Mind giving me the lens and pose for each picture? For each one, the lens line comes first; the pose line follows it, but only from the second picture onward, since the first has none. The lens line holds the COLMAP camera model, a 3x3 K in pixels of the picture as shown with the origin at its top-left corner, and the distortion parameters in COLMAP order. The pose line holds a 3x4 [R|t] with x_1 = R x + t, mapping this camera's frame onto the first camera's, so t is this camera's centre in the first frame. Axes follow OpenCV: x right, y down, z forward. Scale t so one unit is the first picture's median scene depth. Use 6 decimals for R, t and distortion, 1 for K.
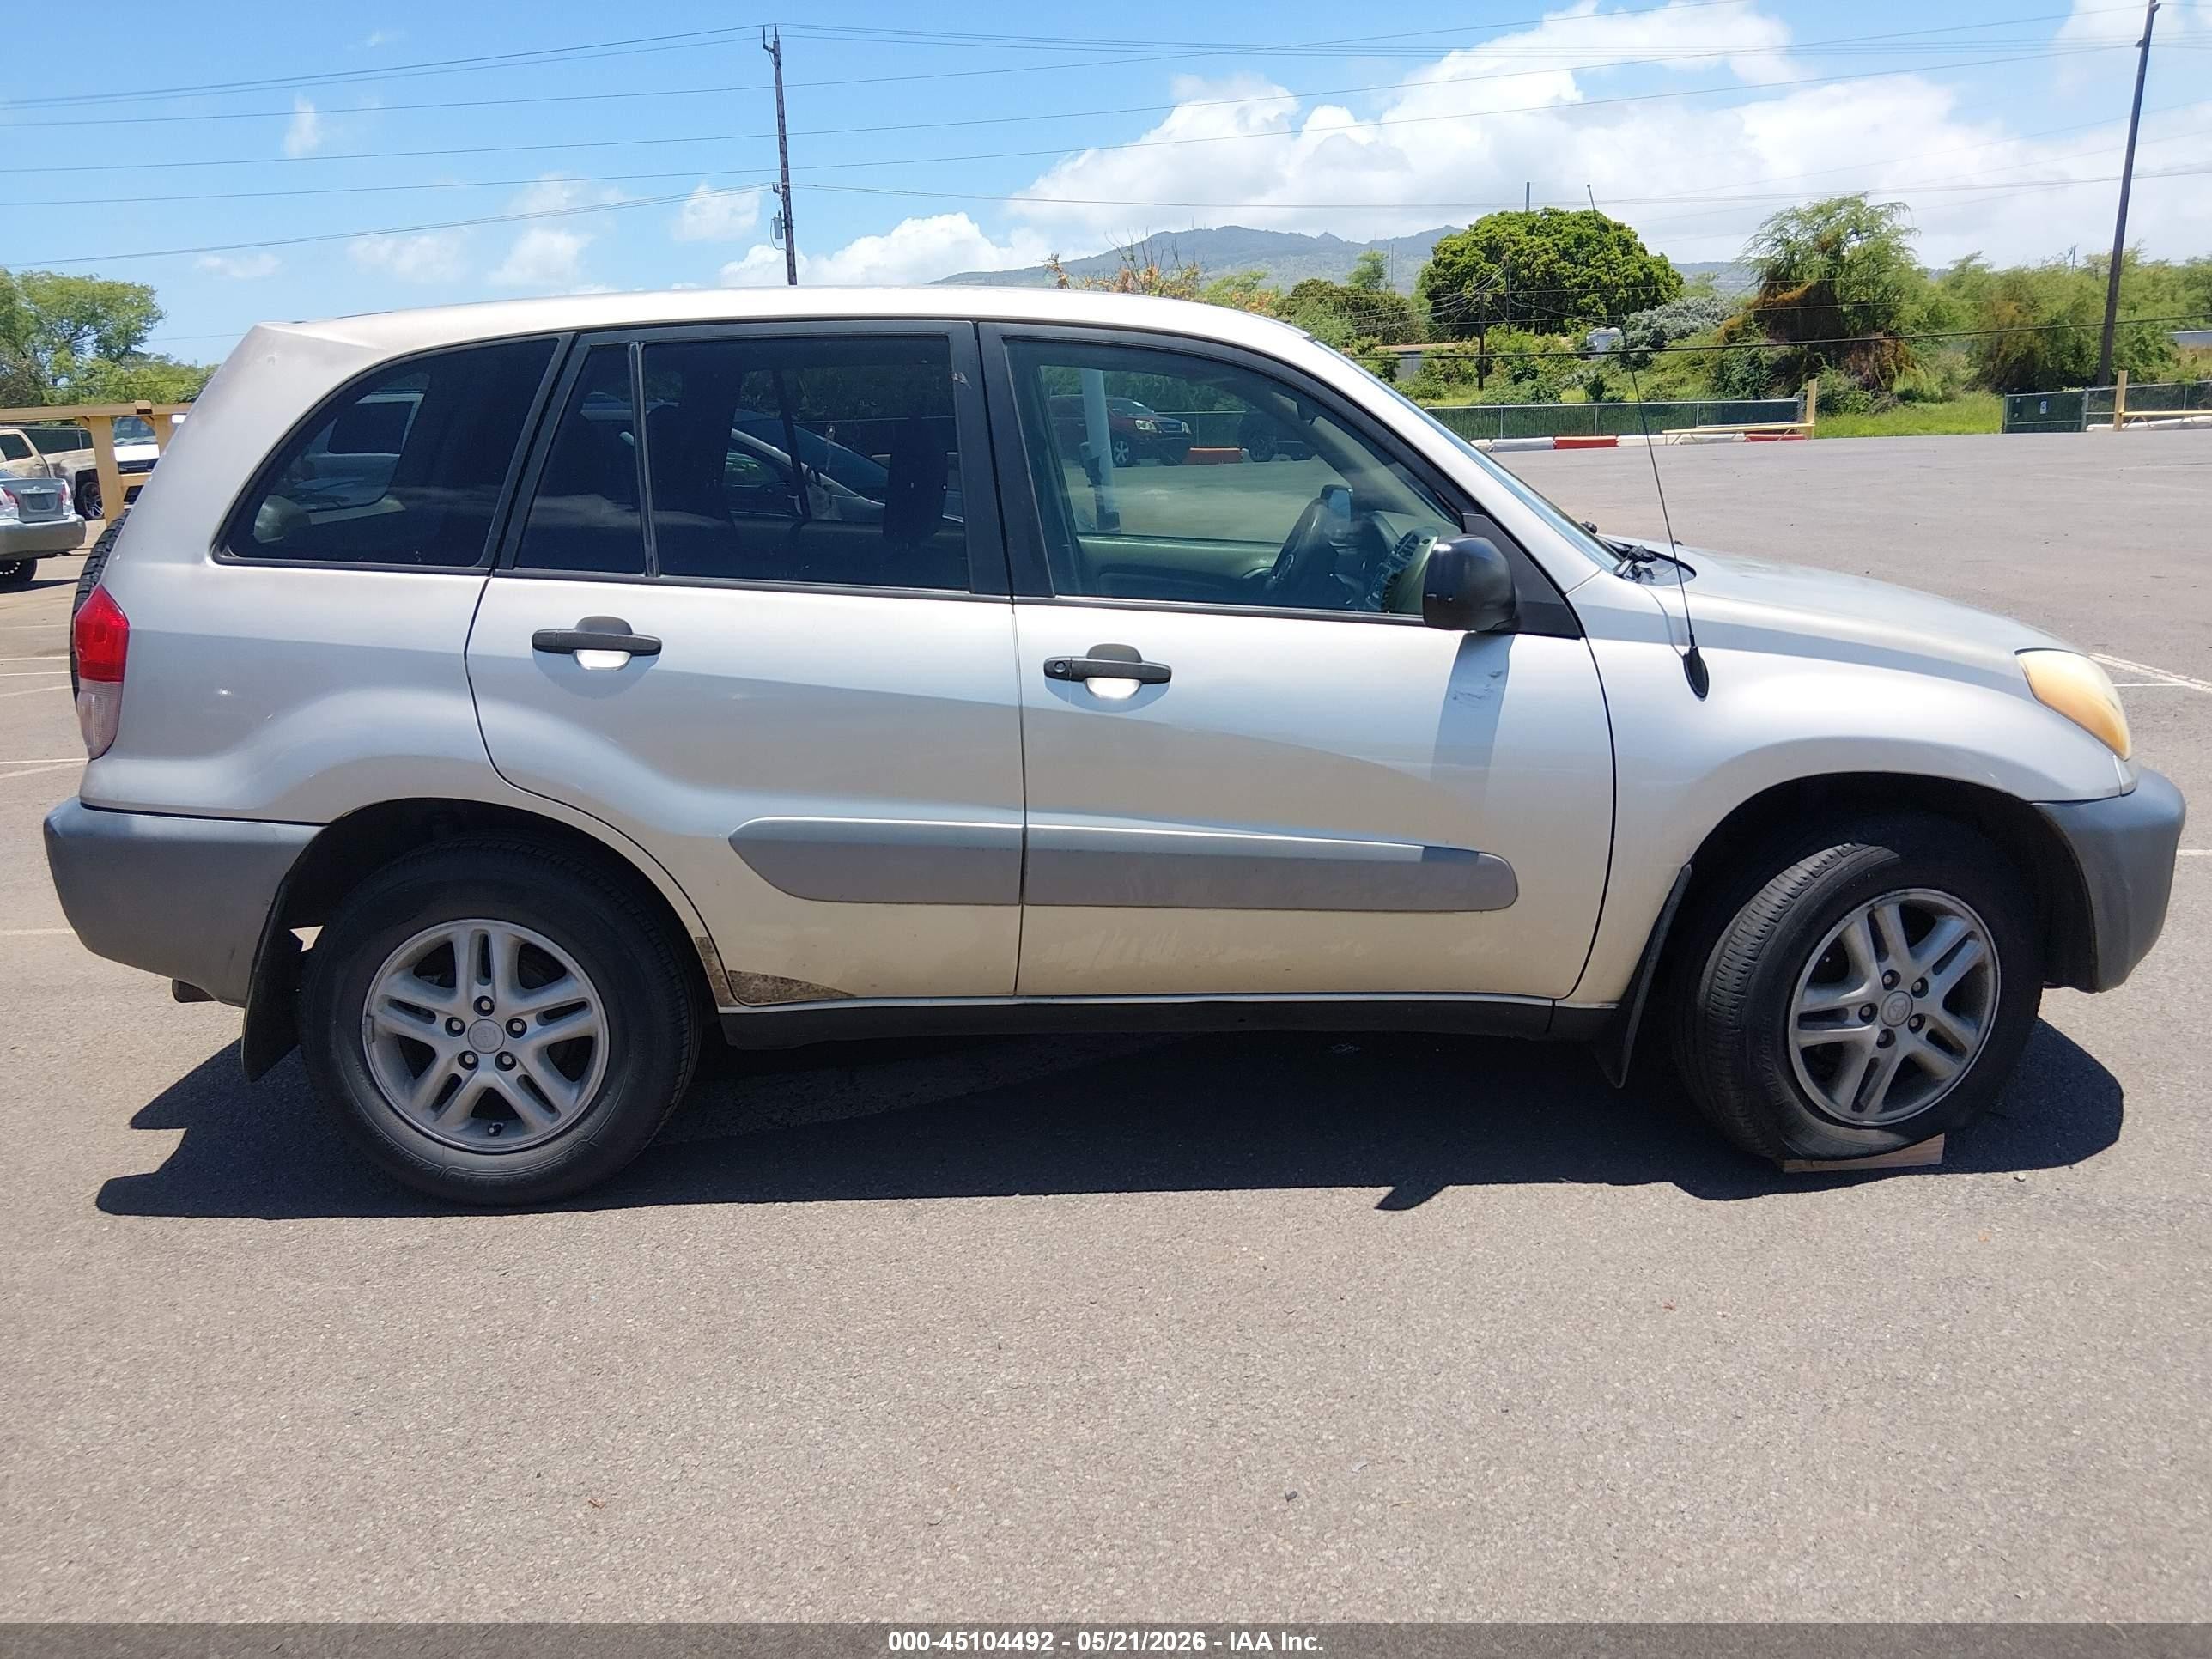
lens RADIAL K [[1630.7, 0, 1106.0], [0, 1630.7, 829.5], [0, 0, 1]] dist [0.094307, -0.130011]
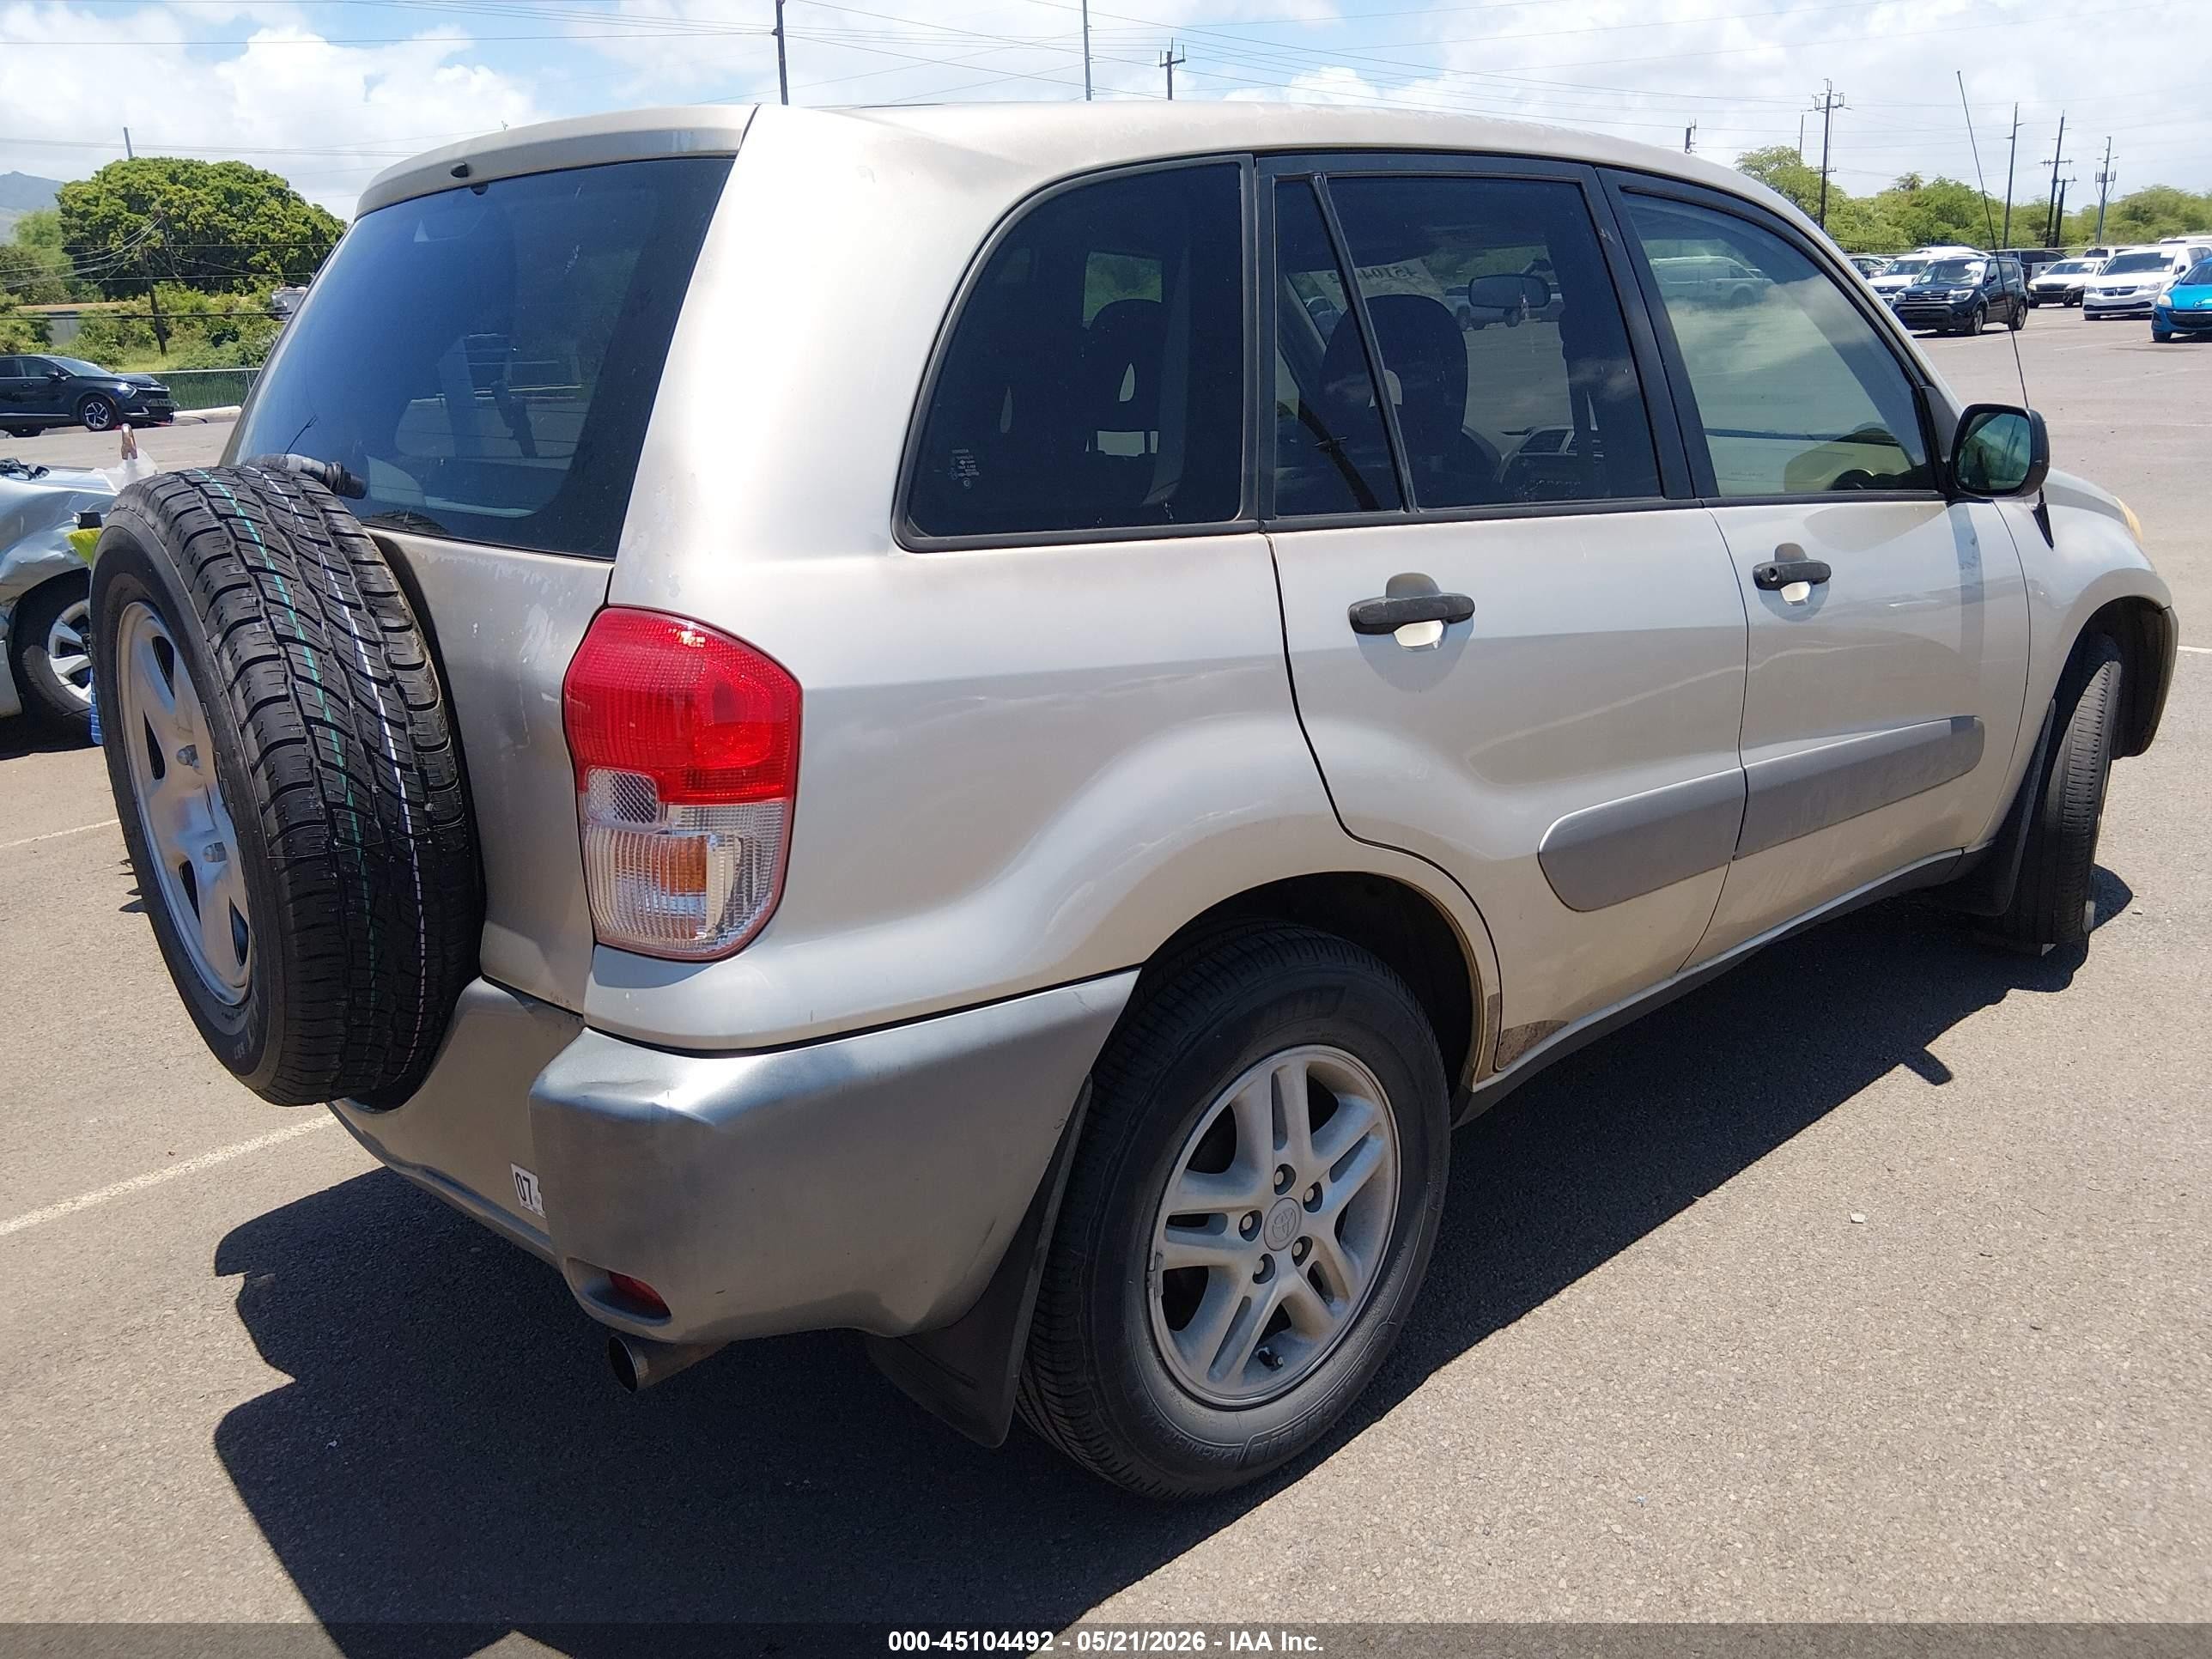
lens RADIAL K [[1630.7, 0, 1106.0], [0, 1630.7, 829.5], [0, 0, 1]] dist [0.094307, -0.130011]
pose [[0.754820, -0.197157, 0.625601, -0.085540], [0.184068, 0.979102, 0.086476, -0.010690], [-0.629576, 0.049879, 0.775336, 0.054893]]
